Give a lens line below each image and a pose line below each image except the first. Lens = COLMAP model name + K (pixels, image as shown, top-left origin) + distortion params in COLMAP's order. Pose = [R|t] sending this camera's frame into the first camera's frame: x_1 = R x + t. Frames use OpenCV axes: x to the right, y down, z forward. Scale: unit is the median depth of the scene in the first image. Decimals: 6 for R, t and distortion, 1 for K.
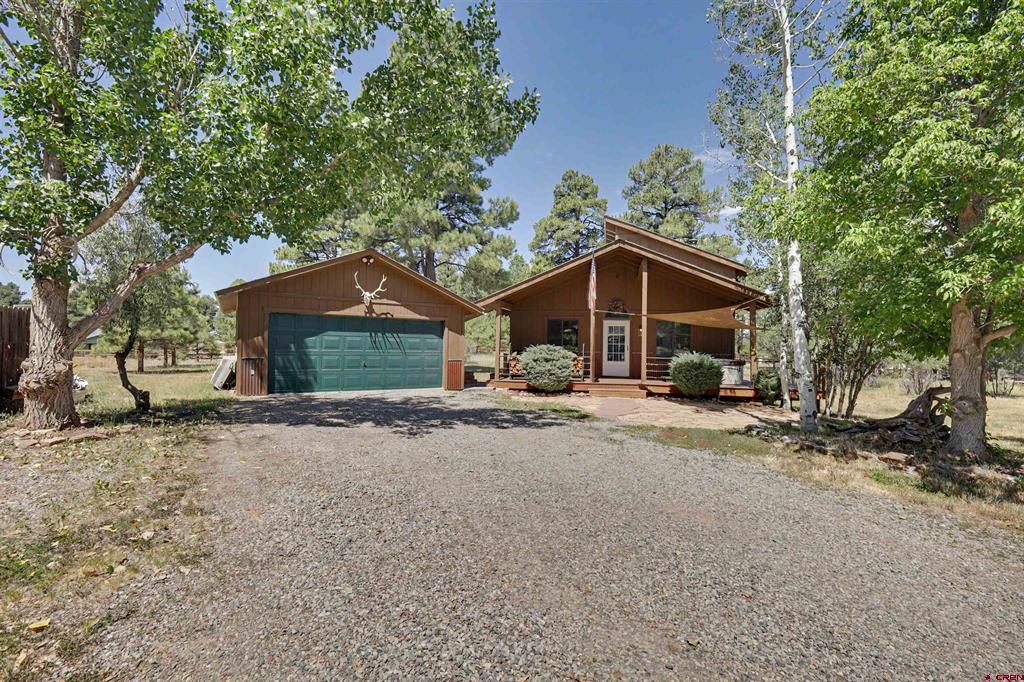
lens RADIAL K [[450.4, 0, 505.7], [0, 450.4, 343.4], [0, 0, 1]] dist [0.003333, -0.000478]
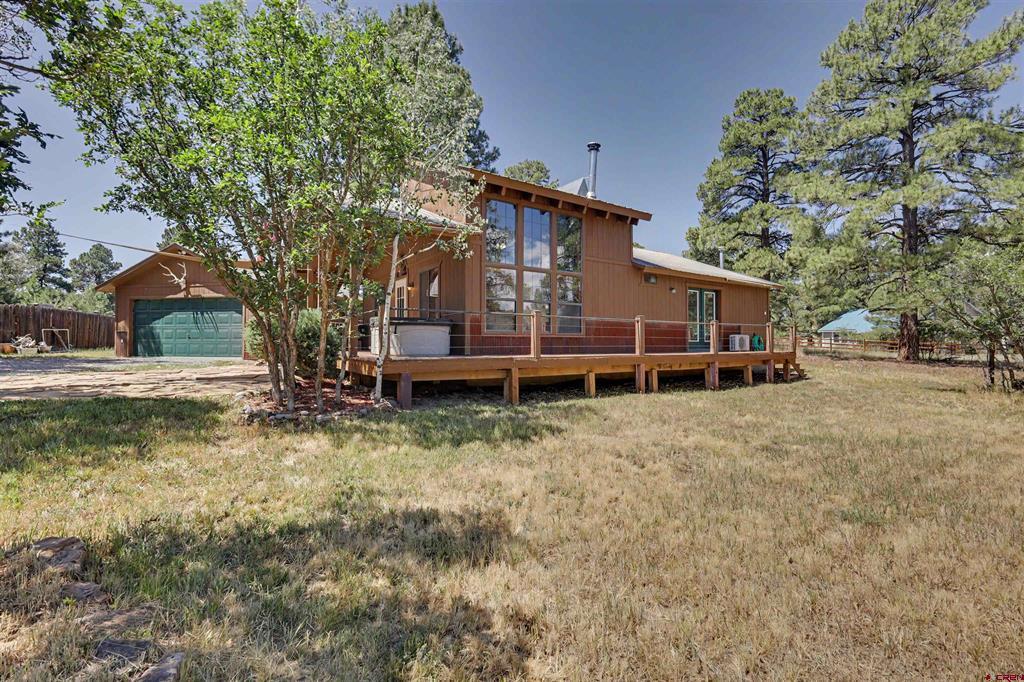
lens RADIAL K [[450.4, 0, 513.8], [0, 450.4, 338.1], [0, 0, 1]] dist [0.003333, -0.000478]
pose [[0.730211, -0.023130, -0.682830, 1.119526], [0.016255, 0.999732, -0.016482, 0.080281], [0.683028, 0.000937, 0.730391, 0.639411]]
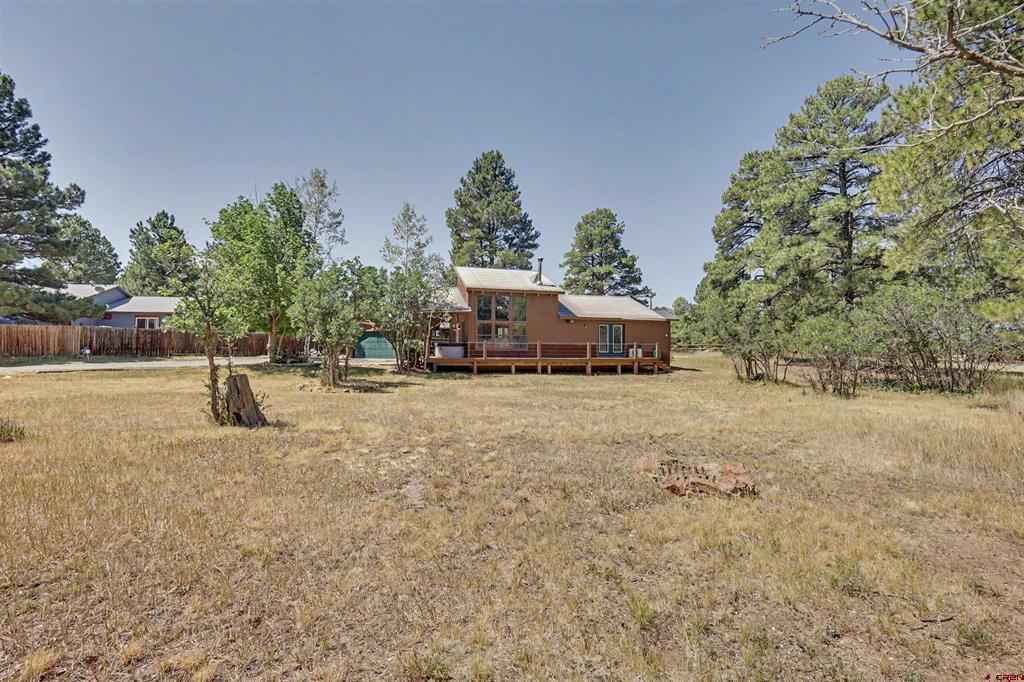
lens RADIAL K [[450.4, 0, 505.6], [0, 450.4, 348.6], [0, 0, 1]] dist [0.003333, -0.000478]
pose [[0.461400, -0.015756, -0.887052, 2.293990], [0.011088, 0.999867, -0.011993, 0.080966], [0.887123, -0.004302, 0.461513, 0.388109]]
